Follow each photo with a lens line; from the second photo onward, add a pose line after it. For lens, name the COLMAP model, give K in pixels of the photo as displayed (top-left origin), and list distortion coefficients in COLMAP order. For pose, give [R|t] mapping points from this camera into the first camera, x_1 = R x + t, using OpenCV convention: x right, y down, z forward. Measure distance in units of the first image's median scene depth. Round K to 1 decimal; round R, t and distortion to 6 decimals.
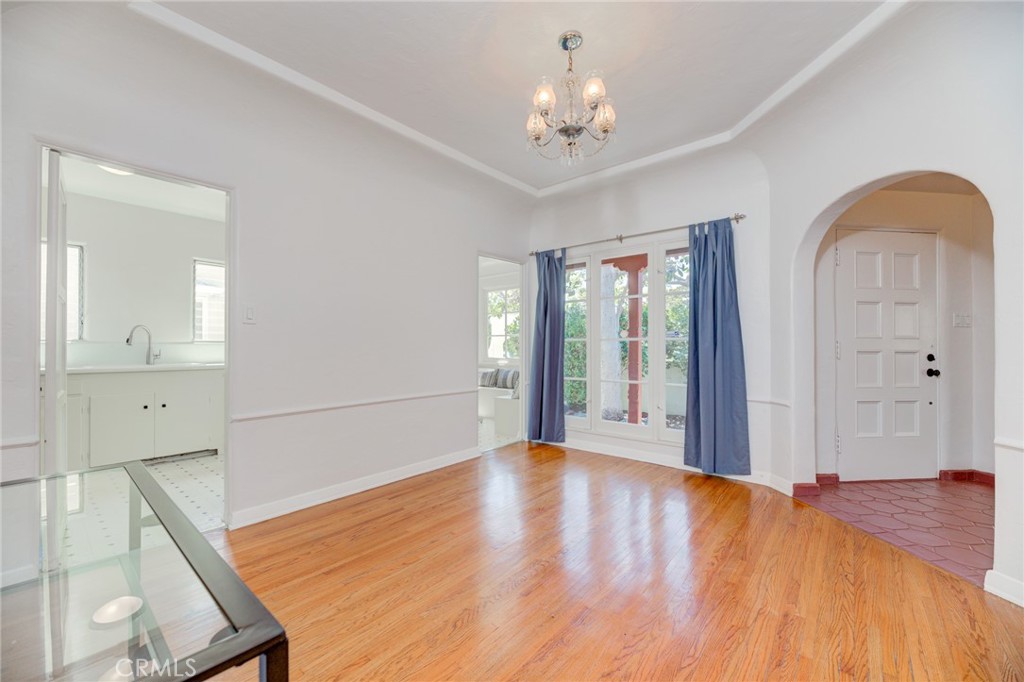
lens RADIAL K [[422.2, 0, 504.6], [0, 422.2, 343.9], [0, 0, 1]] dist [-0.000422, -0.000420]
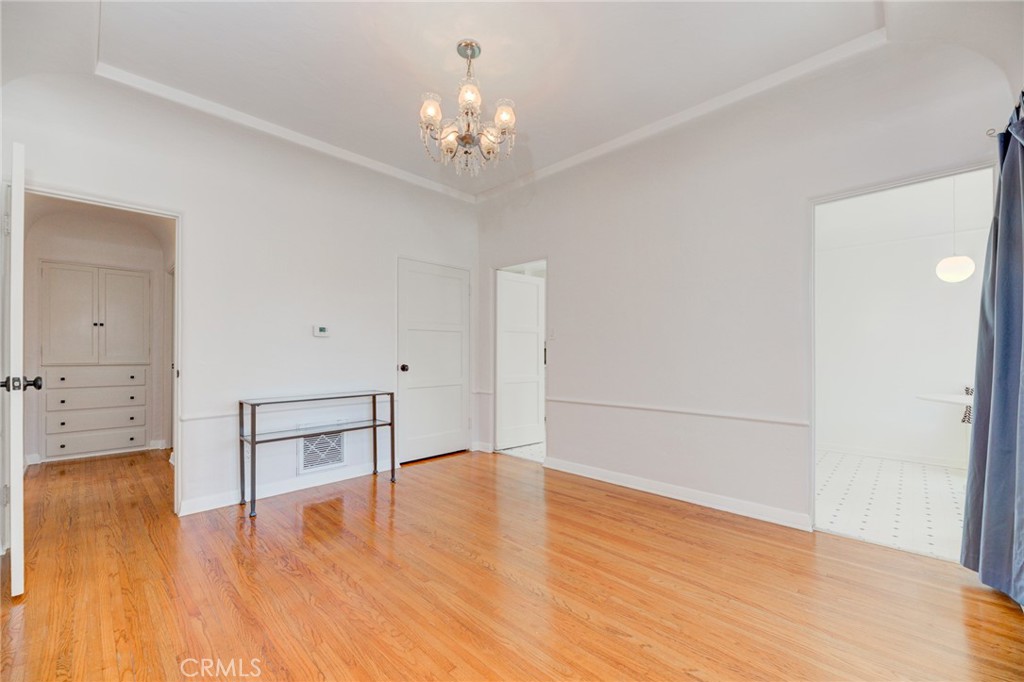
lens RADIAL K [[421.4, 0, 509.3], [0, 421.4, 352.3], [0, 0, 1]] dist [-0.002681, -0.000483]
pose [[-0.090582, -0.001806, -0.995887, 0.862979], [0.001631, 0.999997, -0.001962, 0.003781], [0.995888, -0.001802, -0.090579, 0.893542]]
